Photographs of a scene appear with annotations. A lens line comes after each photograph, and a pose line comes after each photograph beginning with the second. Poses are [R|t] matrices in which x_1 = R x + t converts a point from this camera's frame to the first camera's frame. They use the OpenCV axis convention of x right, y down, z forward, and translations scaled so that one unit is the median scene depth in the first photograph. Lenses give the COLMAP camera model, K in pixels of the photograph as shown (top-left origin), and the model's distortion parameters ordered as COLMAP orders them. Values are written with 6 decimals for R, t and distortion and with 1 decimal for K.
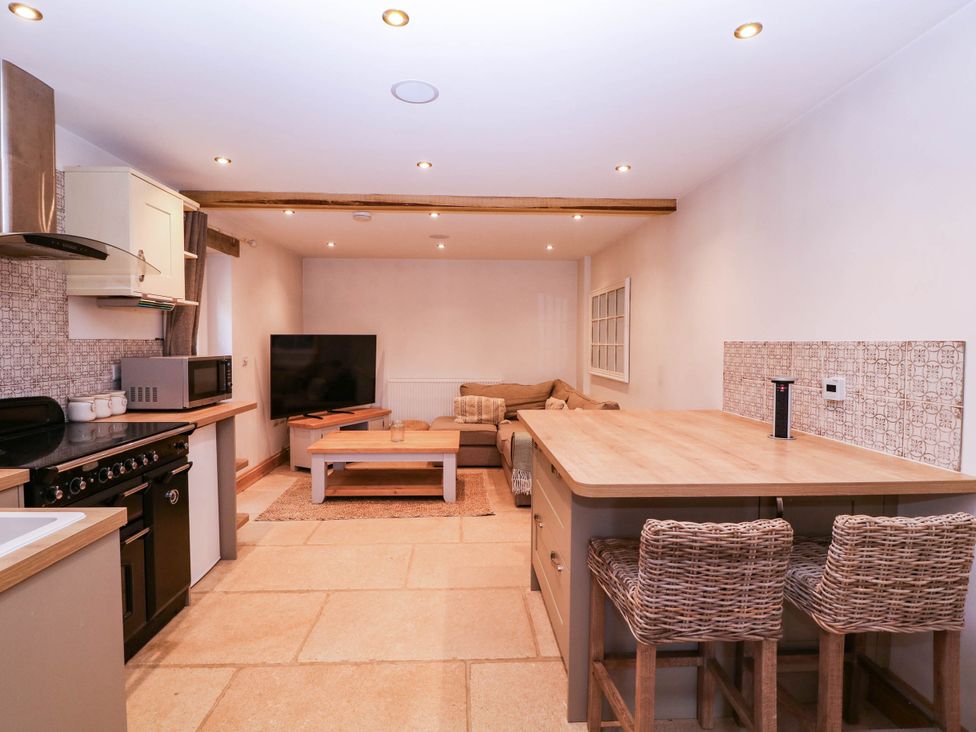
lens RADIAL K [[503.8, 0, 480.4], [0, 503.8, 361.9], [0, 0, 1]] dist [-0.004583, -0.008742]
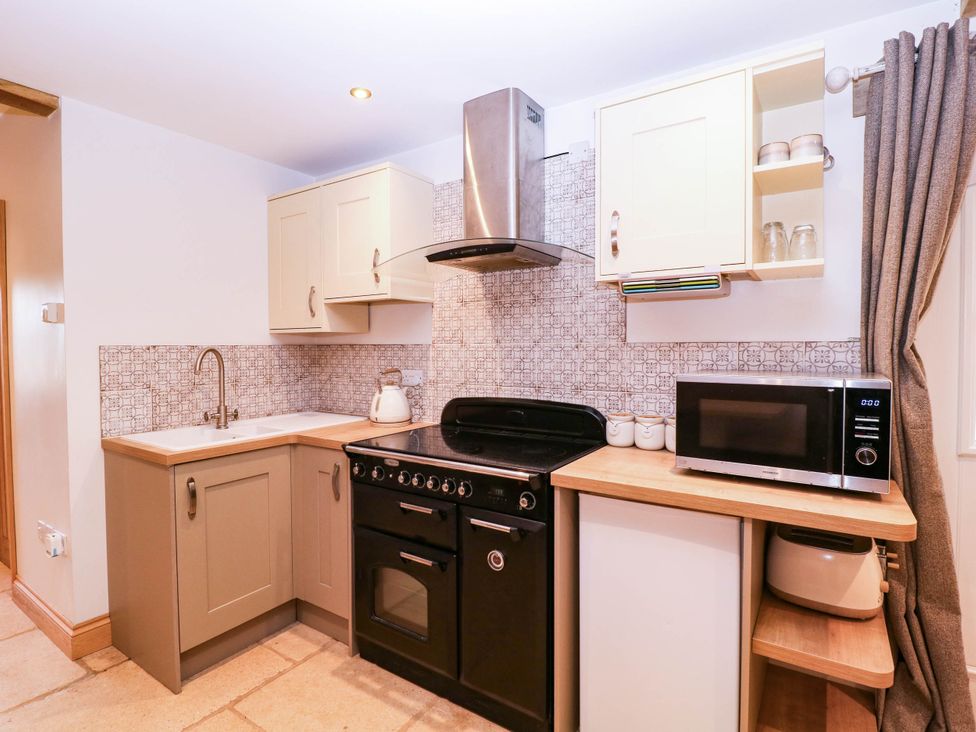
lens RADIAL K [[503.8, 0, 487.2], [0, 503.8, 358.1], [0, 0, 1]] dist [-0.004583, -0.008742]
pose [[-0.589994, 0.018426, -0.807197, -0.012197], [-0.030000, 0.998549, 0.044721, -0.027888], [0.806850, 0.050601, -0.588585, 0.713988]]
